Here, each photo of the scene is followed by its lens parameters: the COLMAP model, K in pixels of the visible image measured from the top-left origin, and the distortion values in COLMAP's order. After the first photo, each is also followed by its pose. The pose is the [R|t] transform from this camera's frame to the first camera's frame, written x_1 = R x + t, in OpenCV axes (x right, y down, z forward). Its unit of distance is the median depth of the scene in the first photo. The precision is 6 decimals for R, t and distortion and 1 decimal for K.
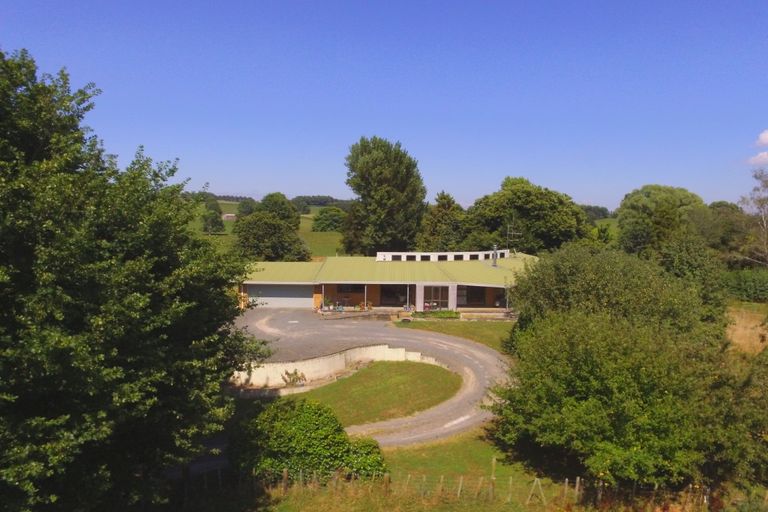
lens RADIAL K [[521.4, 0, 383.4], [0, 521.4, 256.6], [0, 0, 1]] dist [-0.116052, 0.095894]
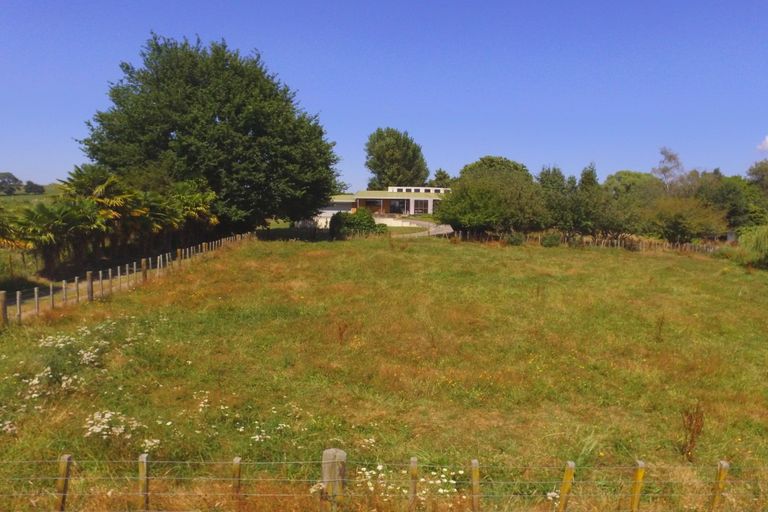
lens RADIAL K [[521.4, 0, 384.5], [0, 521.4, 254.6], [0, 0, 1]] dist [-0.116052, 0.095894]
pose [[0.999704, 0.005120, -0.023804, 0.007199], [-0.005270, 0.999967, -0.006219, 0.095443], [0.023772, 0.006343, 0.999697, -0.292891]]
